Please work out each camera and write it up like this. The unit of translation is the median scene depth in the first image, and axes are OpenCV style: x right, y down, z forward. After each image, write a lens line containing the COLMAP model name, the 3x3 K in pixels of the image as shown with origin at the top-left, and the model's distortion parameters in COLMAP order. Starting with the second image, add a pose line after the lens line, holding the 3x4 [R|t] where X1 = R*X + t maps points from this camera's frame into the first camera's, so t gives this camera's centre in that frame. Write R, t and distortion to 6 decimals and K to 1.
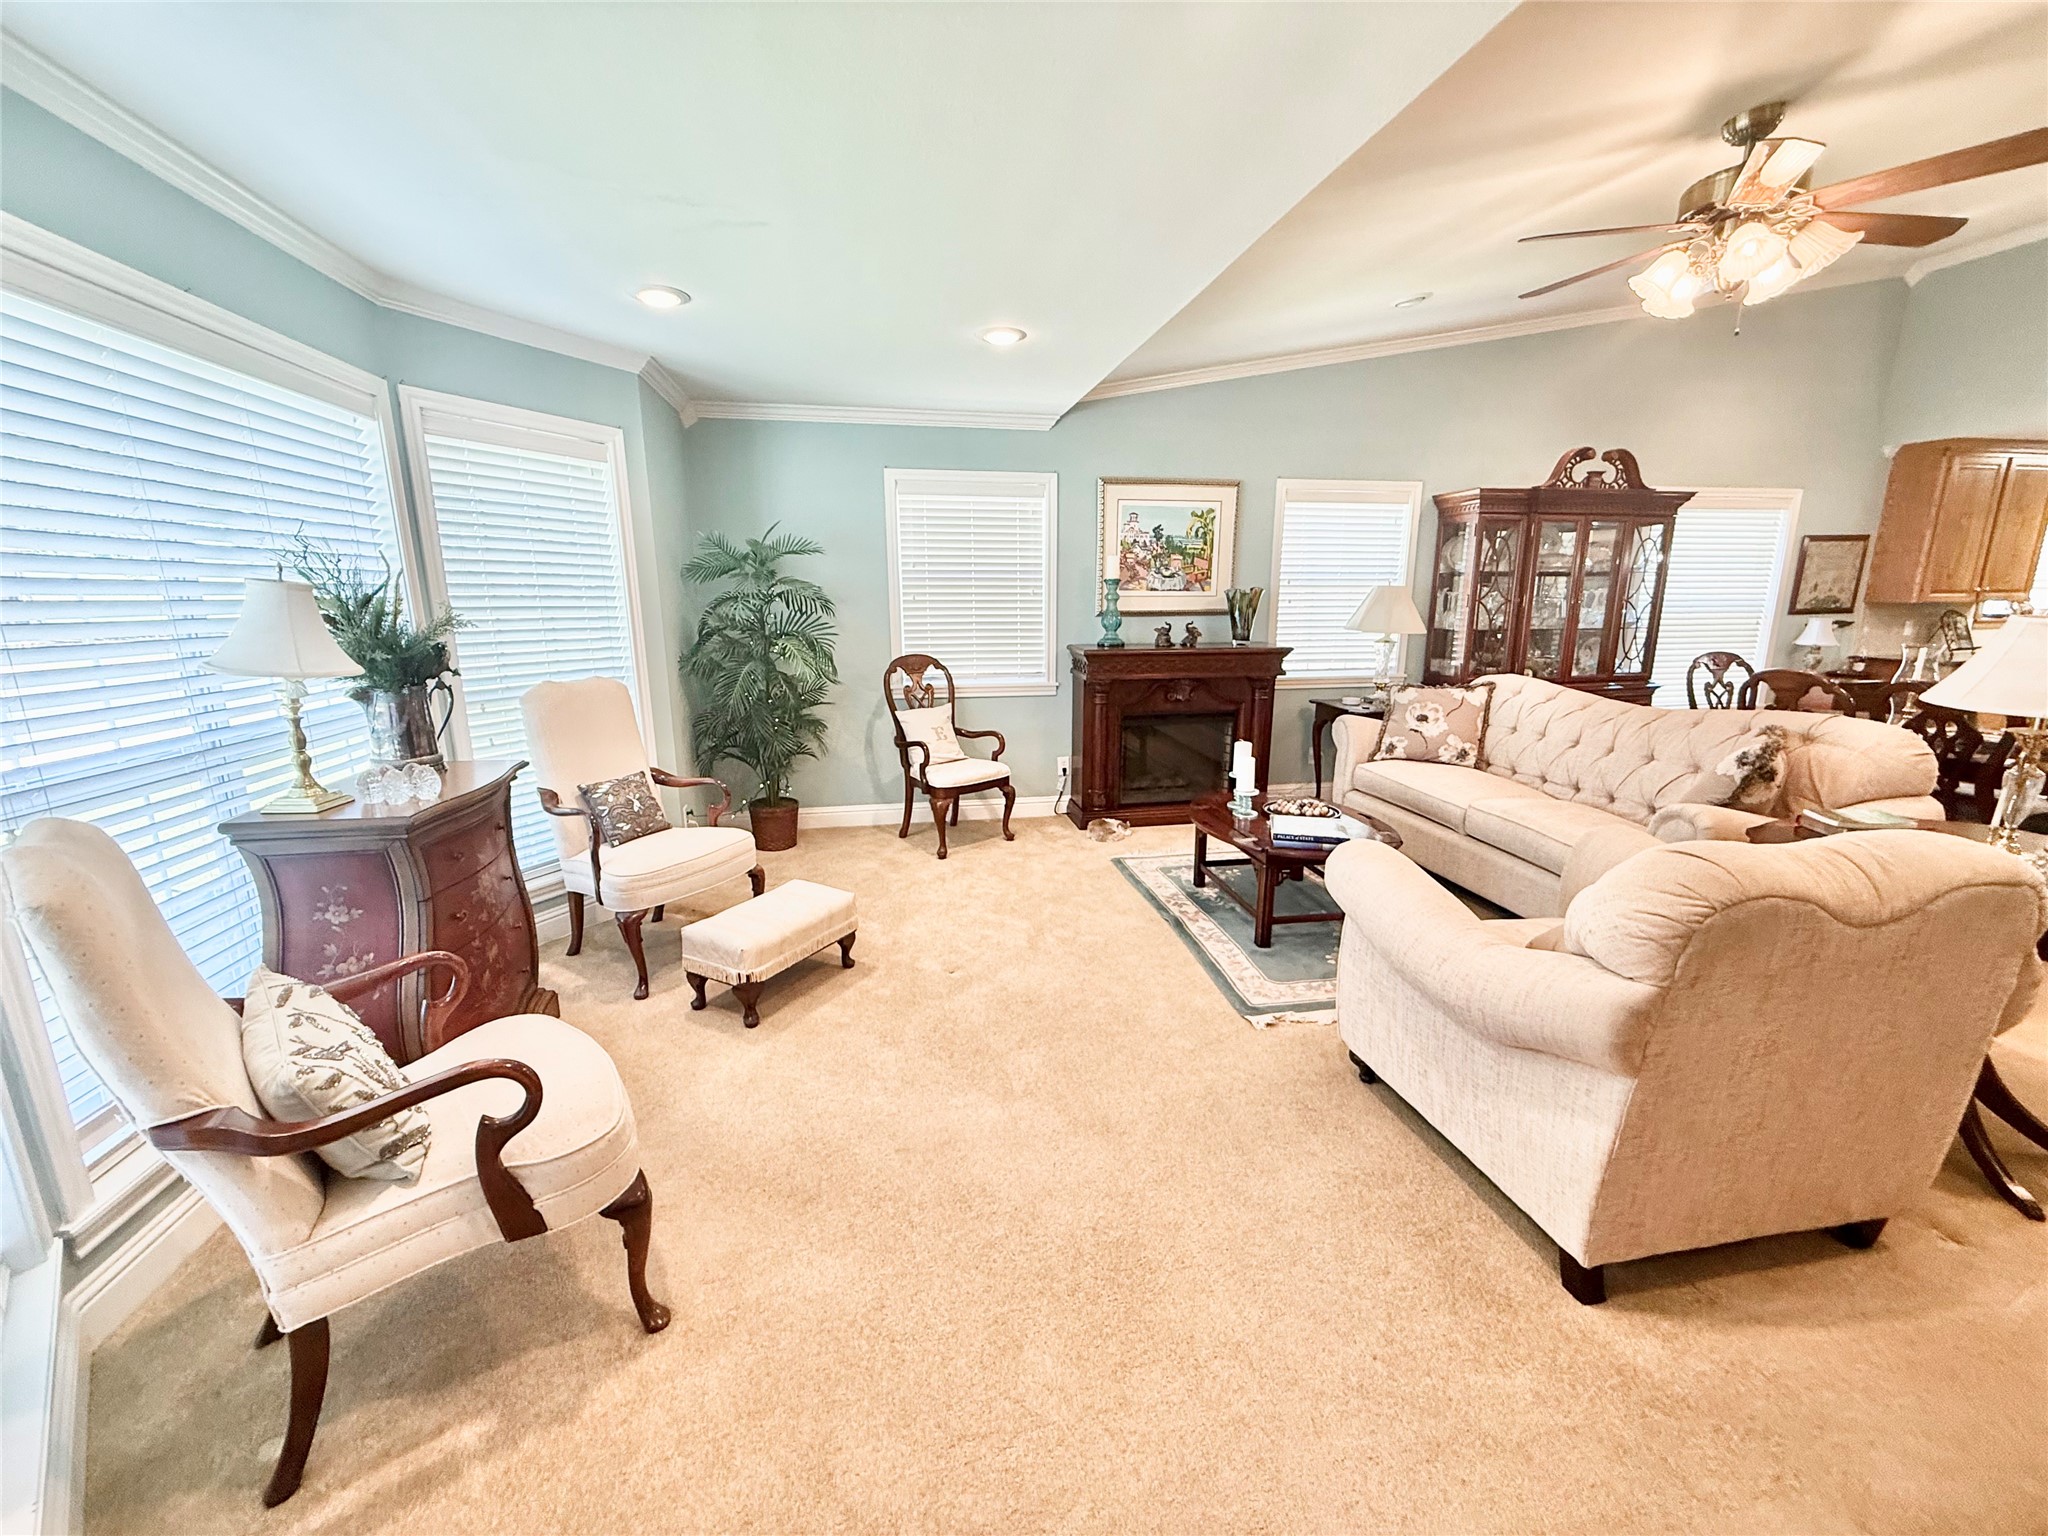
lens RADIAL K [[815.3, 0, 1012.9], [0, 815.3, 753.3], [0, 0, 1]] dist [-0.003297, 0.000395]
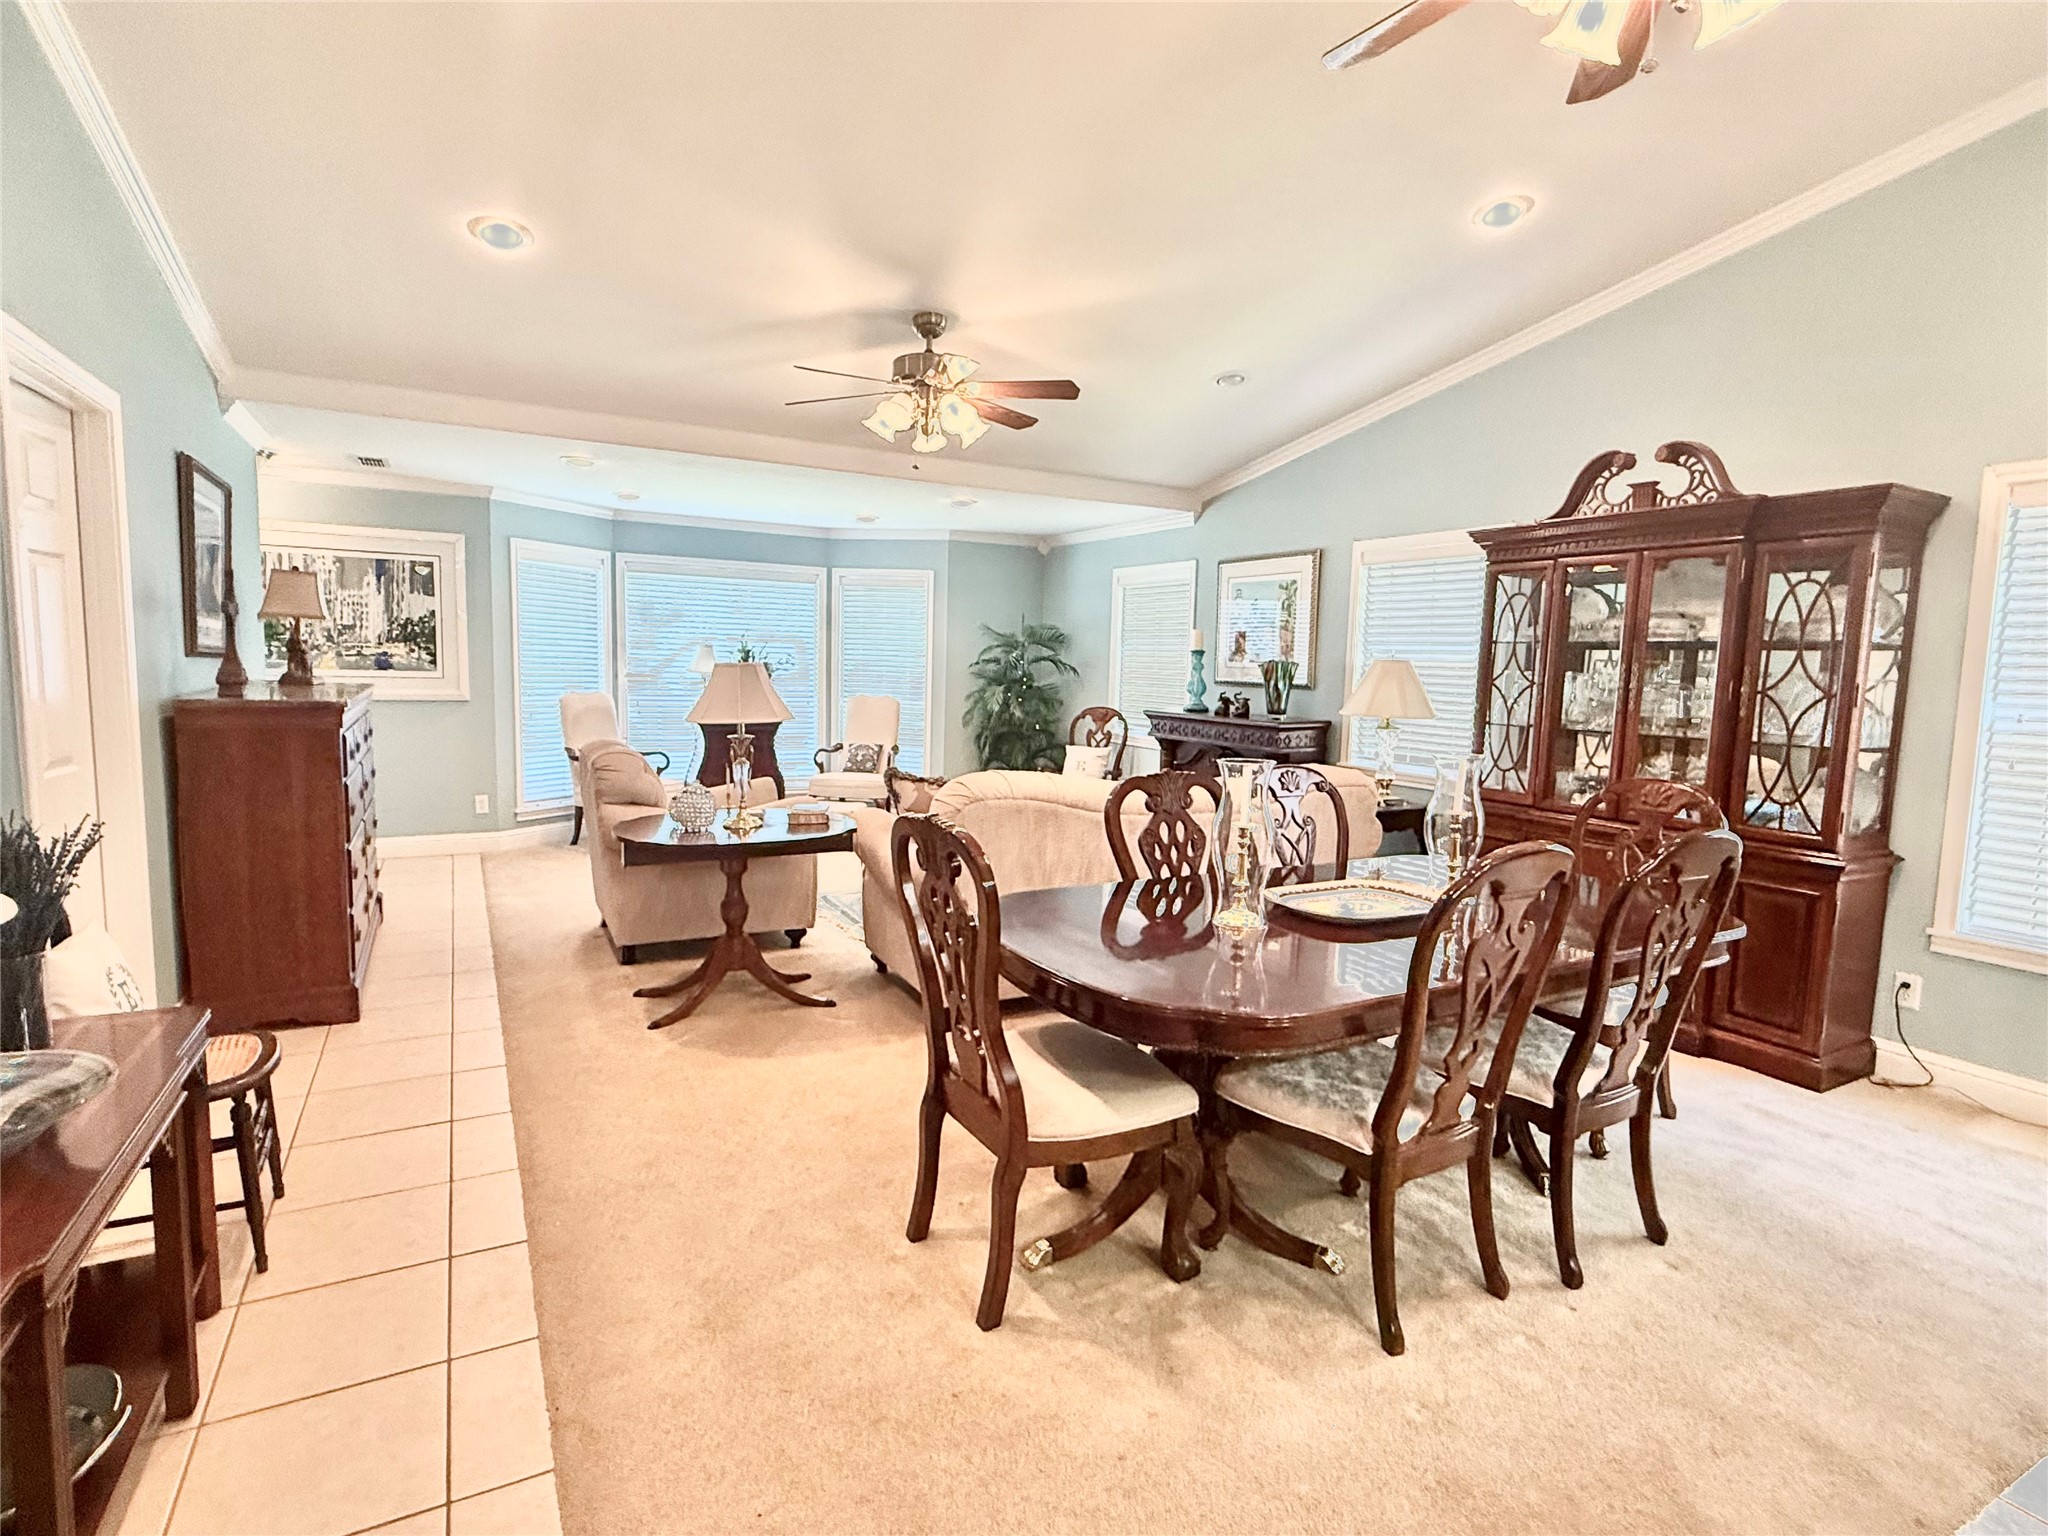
lens RADIAL K [[1033.4, 0, 1028.4], [0, 1033.4, 776.6], [0, 0, 1]] dist [0.002189, -0.001201]
pose [[0.319987, 0.118701, -0.939957, 1.287431], [-0.216643, 0.975001, 0.049376, -0.063014], [0.922320, 0.187836, 0.337704, 0.327441]]
